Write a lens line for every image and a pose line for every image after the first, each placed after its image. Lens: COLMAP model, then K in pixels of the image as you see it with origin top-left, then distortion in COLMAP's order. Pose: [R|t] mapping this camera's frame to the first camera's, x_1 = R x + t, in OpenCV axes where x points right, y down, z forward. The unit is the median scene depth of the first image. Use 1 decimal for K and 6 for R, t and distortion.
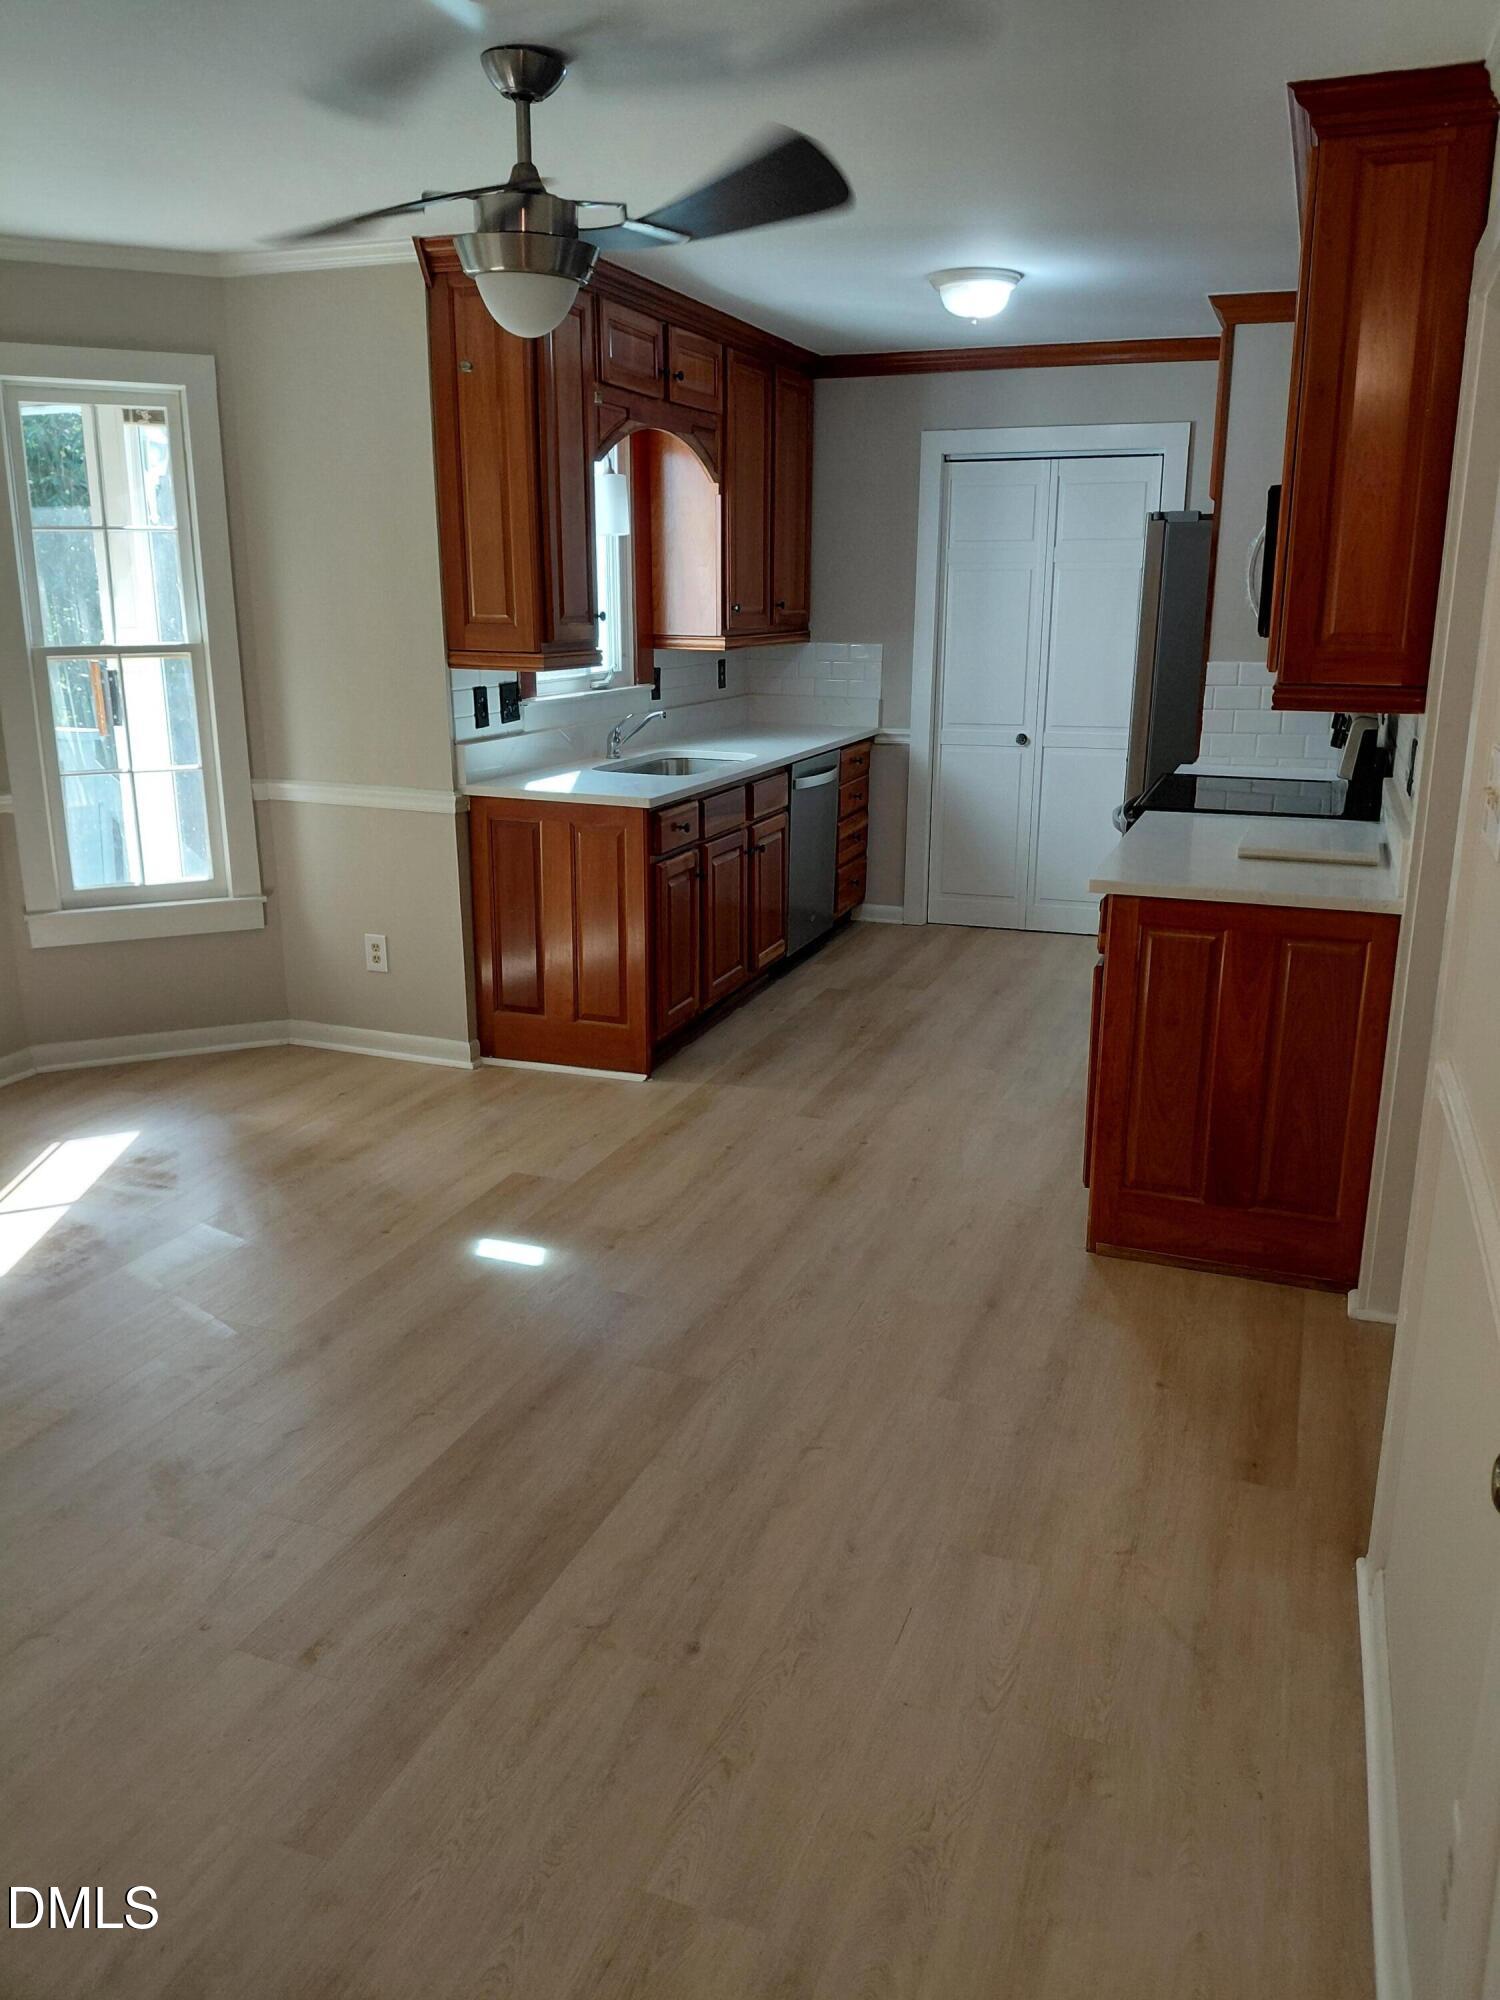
lens RADIAL K [[1477.9, 0, 752.9], [0, 1477.9, 1004.2], [0, 0, 1]] dist [0.080406, -0.150352]
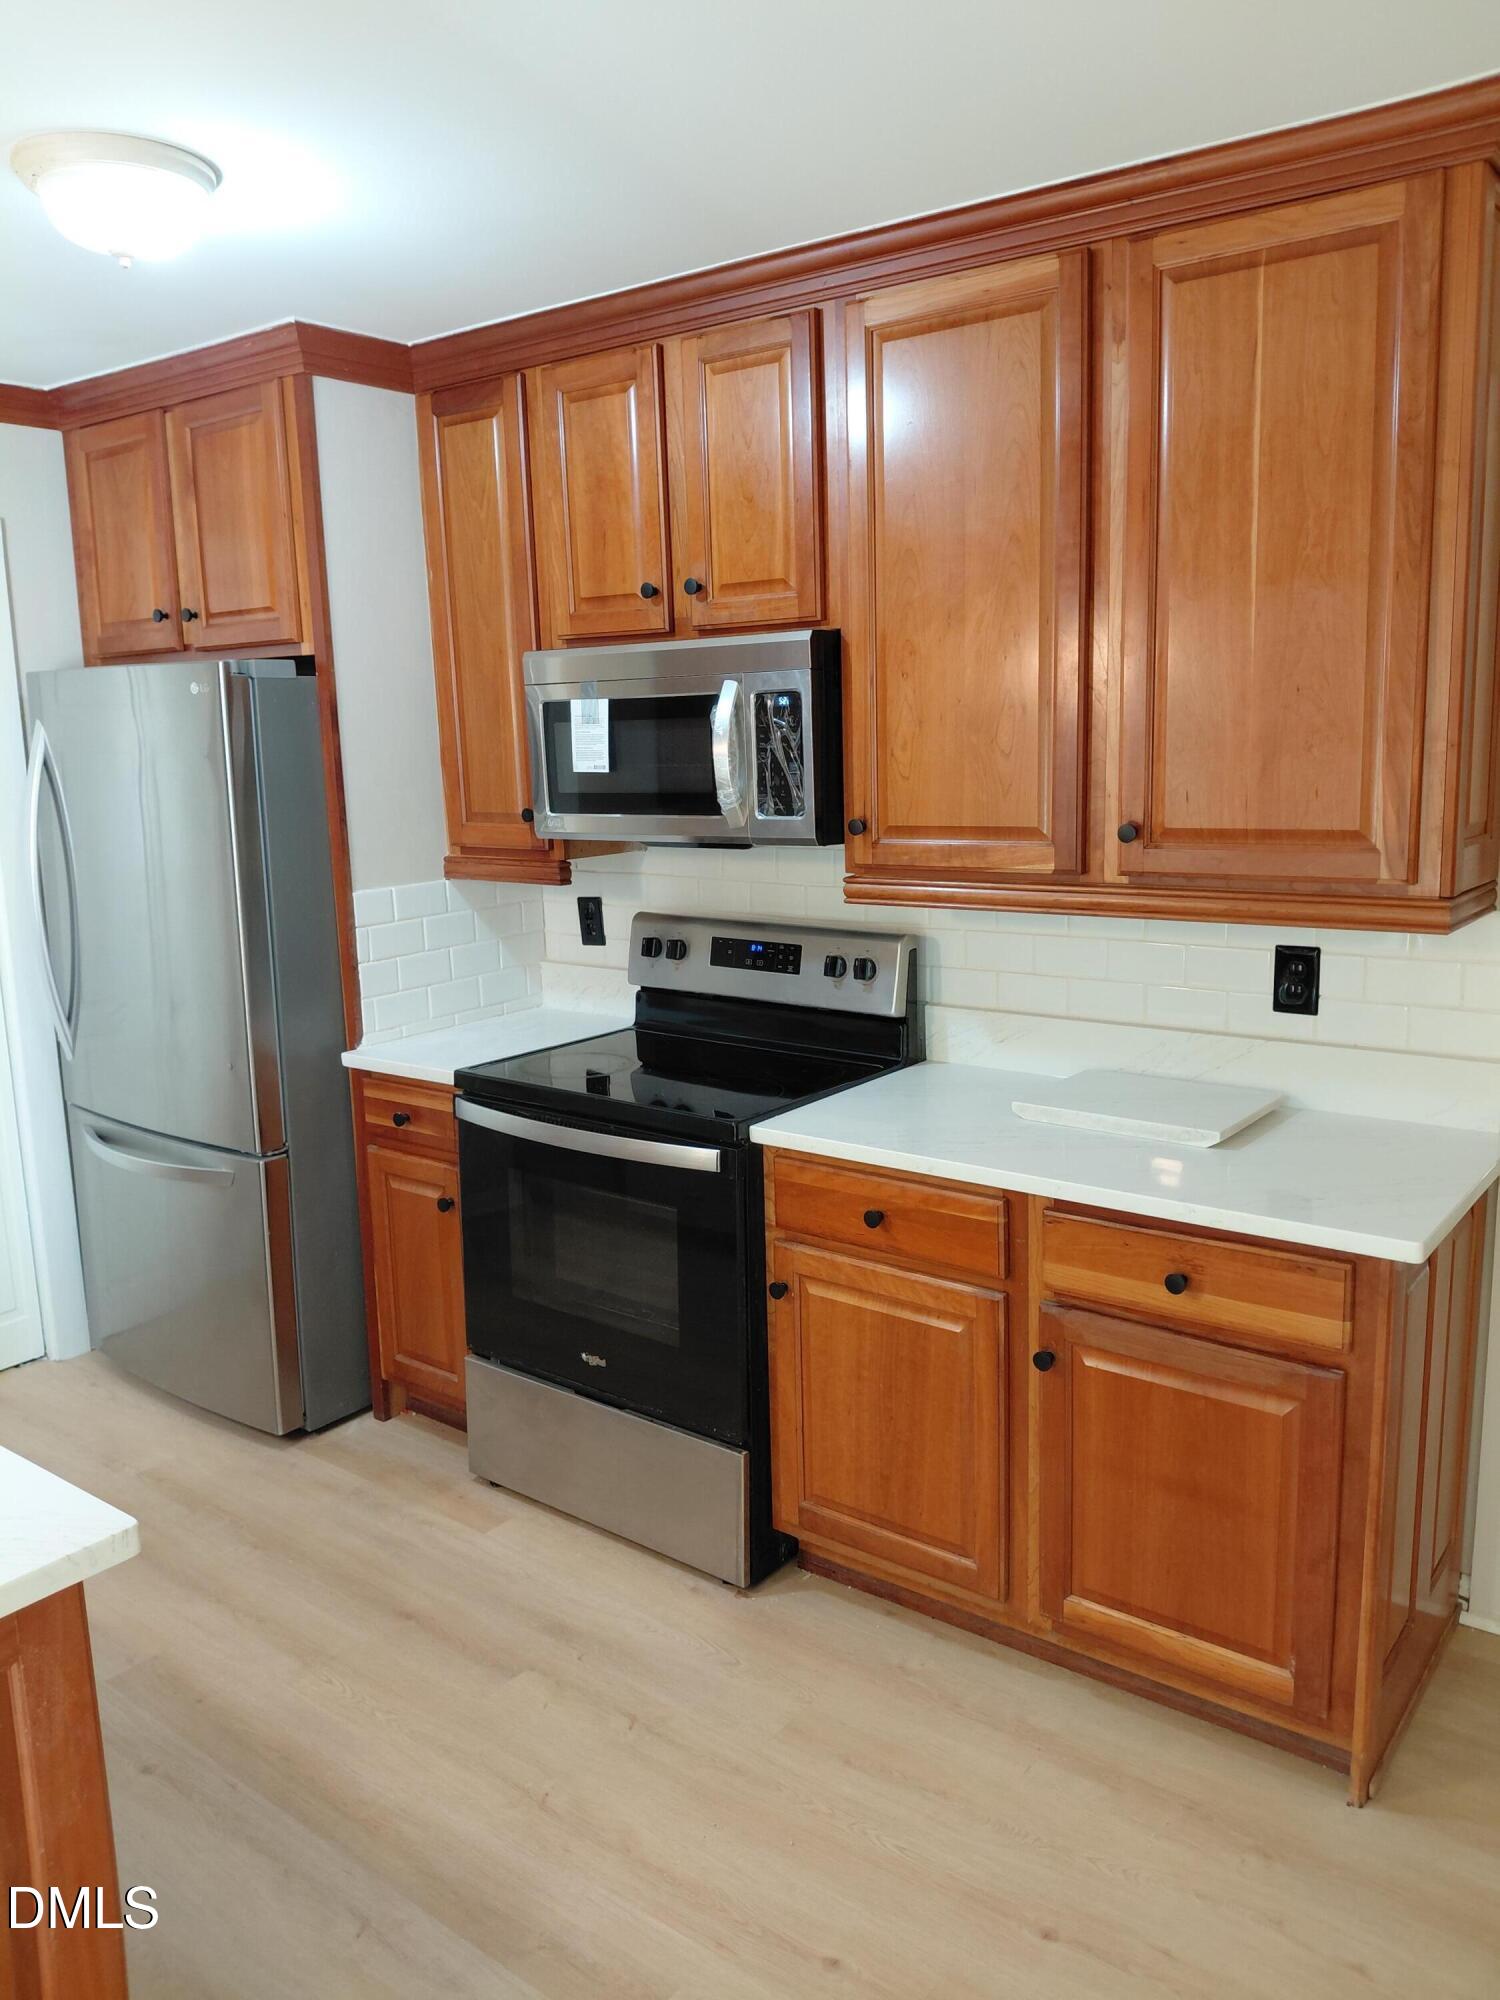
lens RADIAL K [[1477.9, 0, 760.2], [0, 1477.9, 993.2], [0, 0, 1]] dist [0.080406, -0.150352]
pose [[0.281944, -0.177084, 0.942947, -0.268290], [0.282826, 0.954486, 0.094685, -0.208914], [-0.916797, 0.239994, 0.319195, 0.680125]]
